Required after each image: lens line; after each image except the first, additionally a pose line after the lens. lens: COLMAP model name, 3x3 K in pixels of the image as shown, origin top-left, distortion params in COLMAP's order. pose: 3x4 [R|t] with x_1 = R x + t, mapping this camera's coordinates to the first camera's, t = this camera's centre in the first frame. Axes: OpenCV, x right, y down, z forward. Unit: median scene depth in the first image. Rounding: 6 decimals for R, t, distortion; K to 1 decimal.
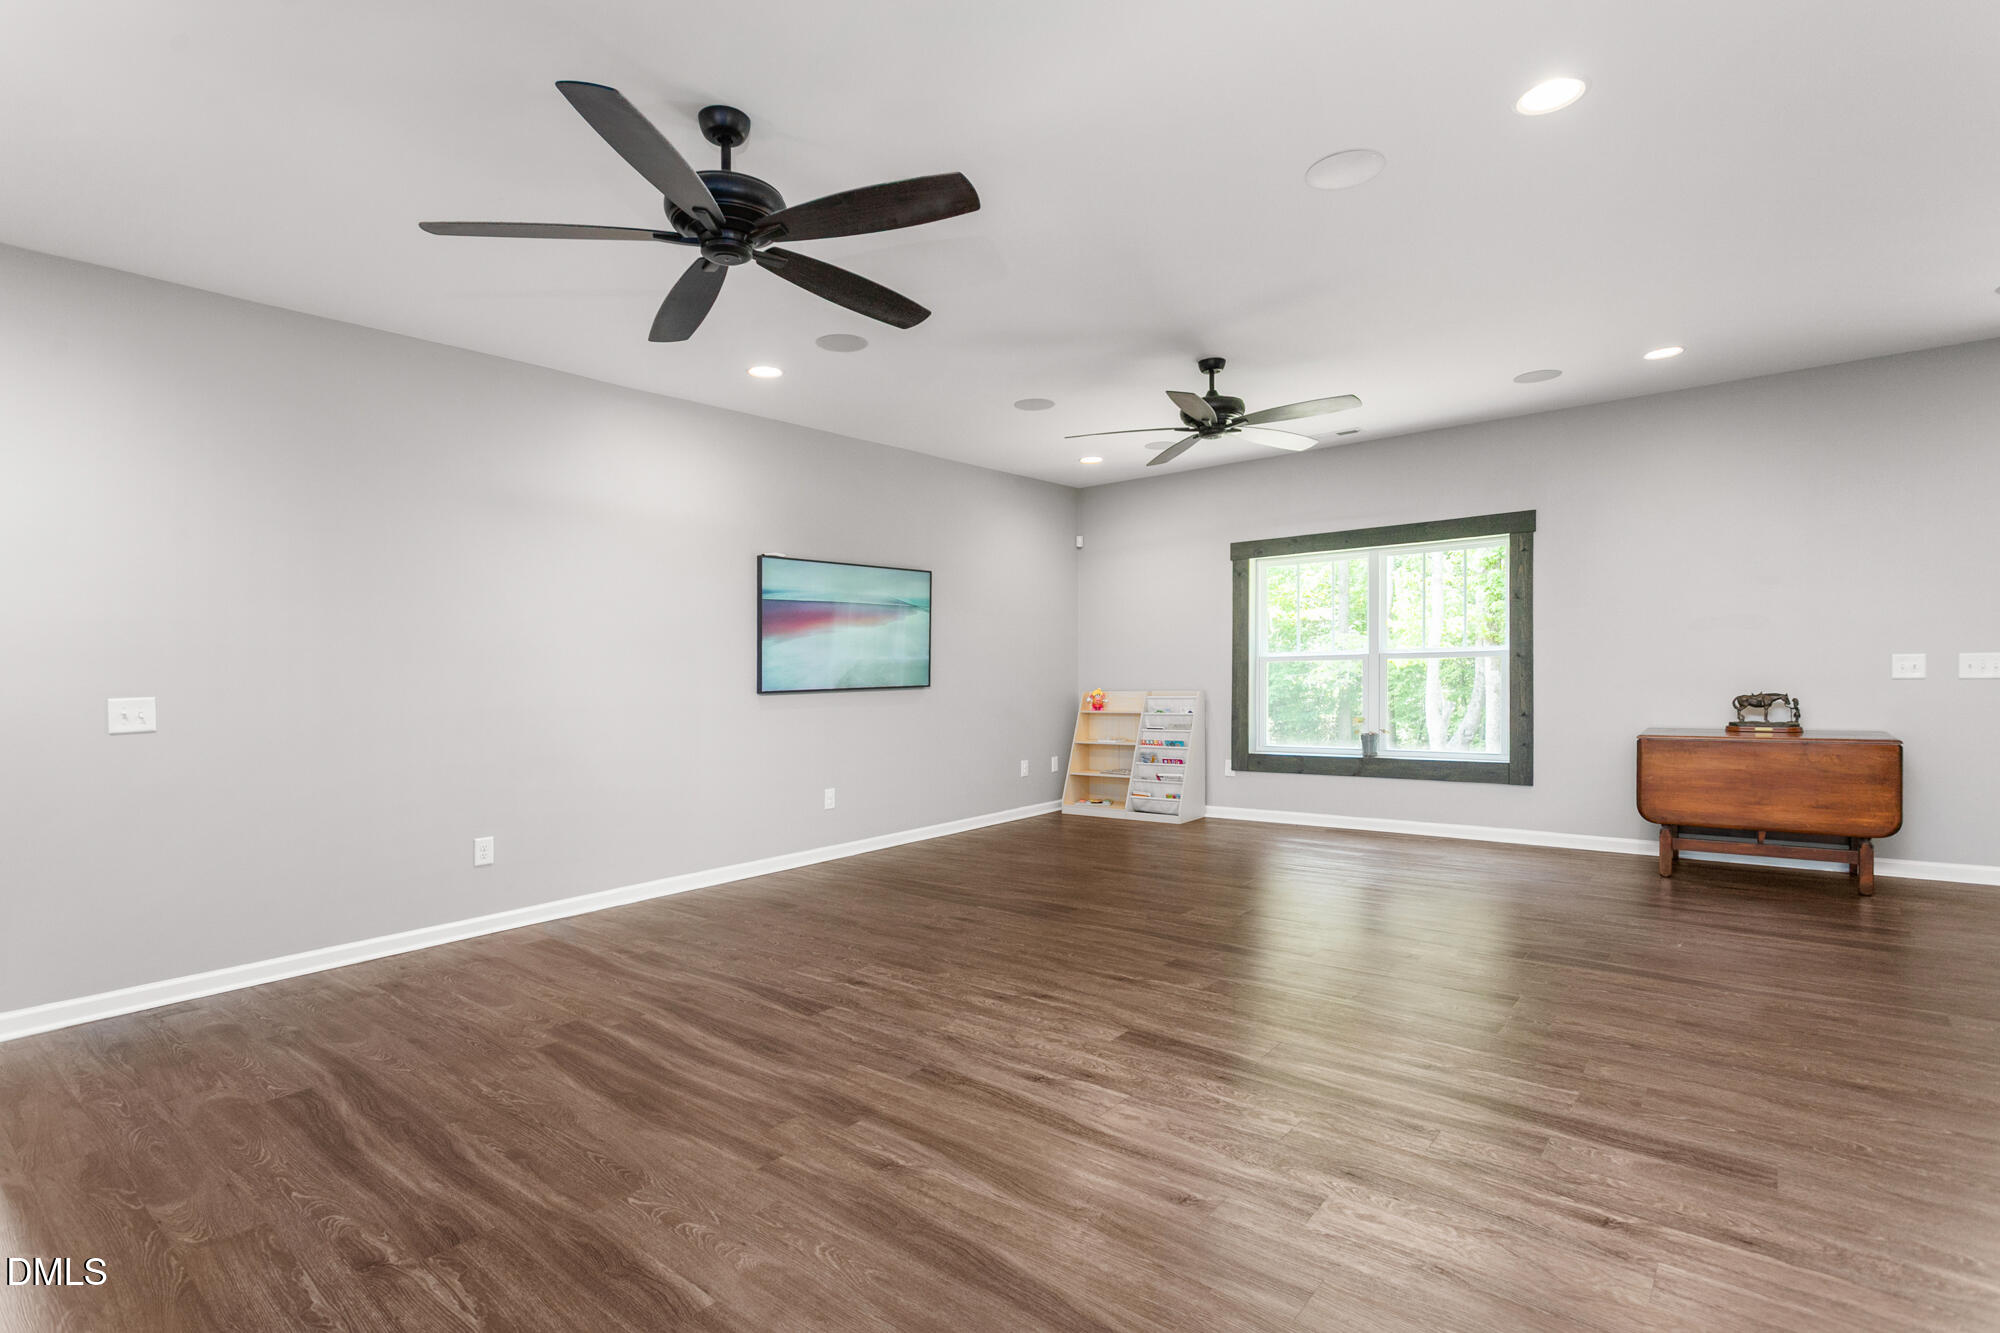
lens RADIAL K [[959.5, 0, 1024.5], [0, 959.5, 673.8], [0, 0, 1]] dist [0.001129, 0.001839]
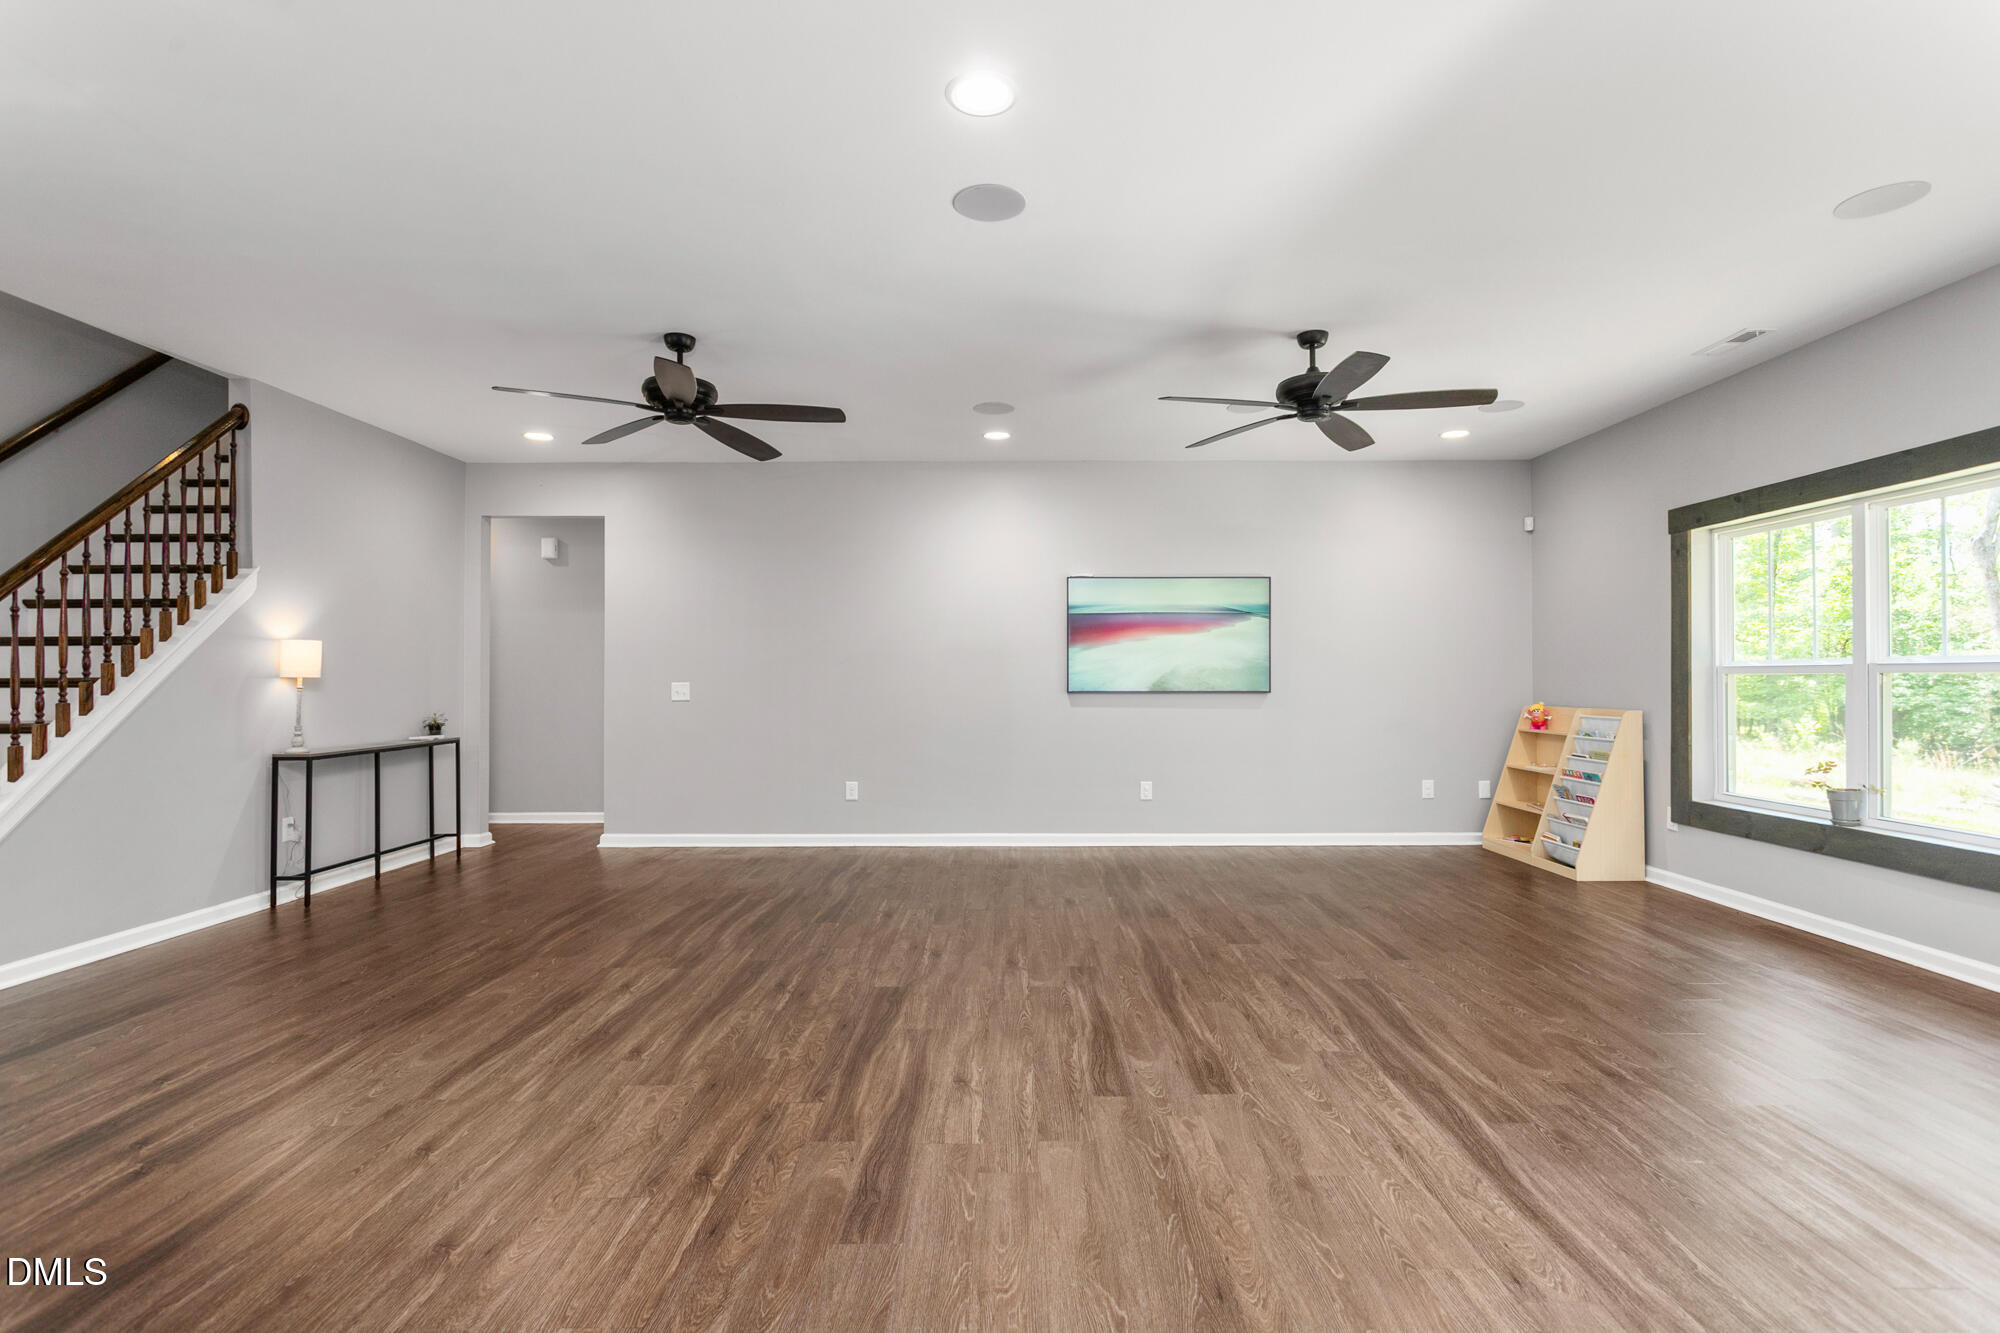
lens RADIAL K [[959.5, 0, 1013.9], [0, 959.5, 668.4], [0, 0, 1]] dist [0.001129, 0.001839]
pose [[0.626633, 0.014327, -0.779183, 0.937368], [-0.015822, 0.999859, 0.005661, -0.024197], [0.779154, 0.008781, 0.626772, 0.307612]]
